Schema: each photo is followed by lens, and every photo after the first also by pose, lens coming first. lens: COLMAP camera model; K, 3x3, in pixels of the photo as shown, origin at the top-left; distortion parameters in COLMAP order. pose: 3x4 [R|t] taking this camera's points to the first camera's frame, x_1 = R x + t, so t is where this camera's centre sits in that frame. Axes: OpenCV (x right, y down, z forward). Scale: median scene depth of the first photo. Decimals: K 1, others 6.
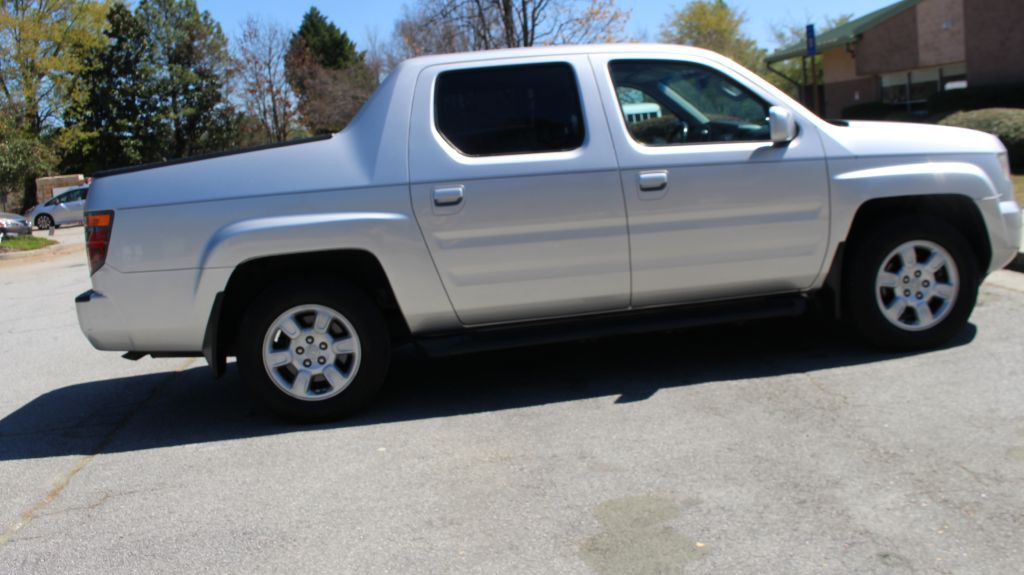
lens RADIAL K [[968.4, 0, 512.0], [0, 968.4, 287.5], [0, 0, 1]] dist [-0.150985, 0.137784]
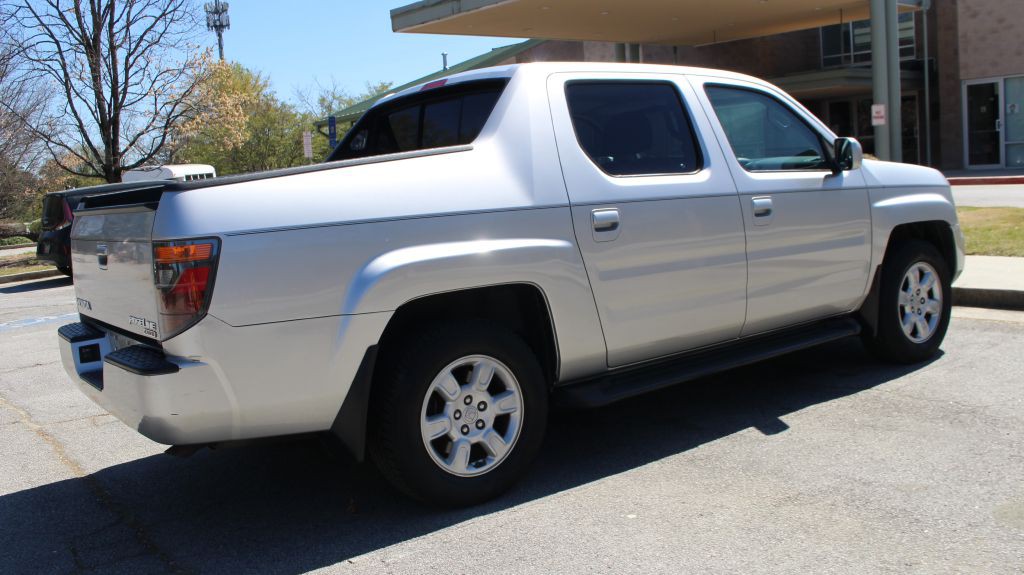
lens RADIAL K [[971.4, 0, 512.0], [0, 971.4, 287.5], [0, 0, 1]] dist [-0.154881, 0.149177]
pose [[0.865458, -0.032581, 0.499921, -0.560112], [0.067624, 0.996348, -0.052135, 0.006038], [-0.496397, 0.078927, 0.864500, 0.276990]]
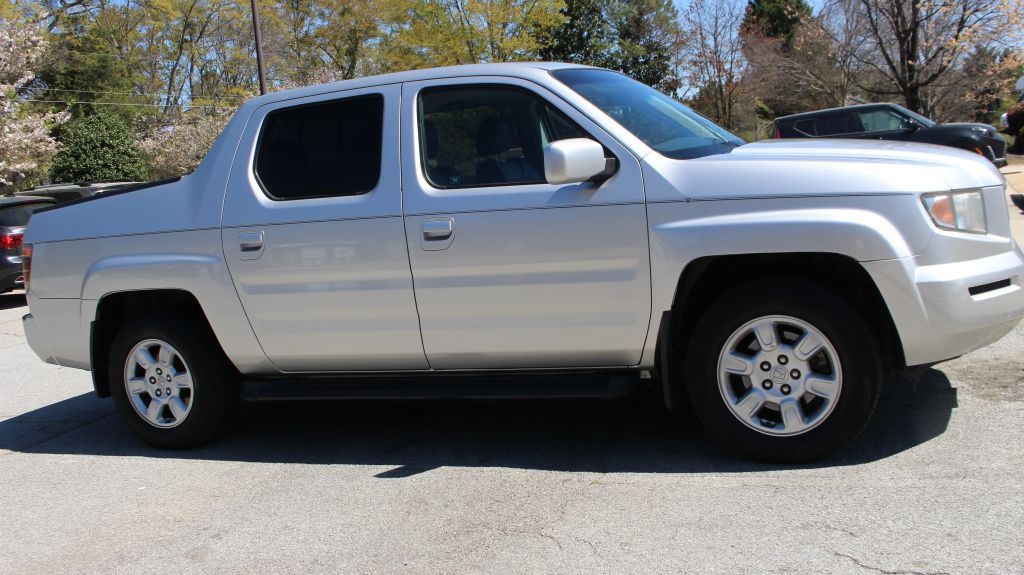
lens RADIAL K [[971.4, 0, 512.0], [0, 971.4, 287.5], [0, 0, 1]] dist [-0.154881, 0.149177]
pose [[0.873898, 0.055537, -0.482926, 0.616096], [-0.038460, 0.998237, 0.045201, -0.097636], [0.484585, -0.020928, 0.874494, 0.264484]]
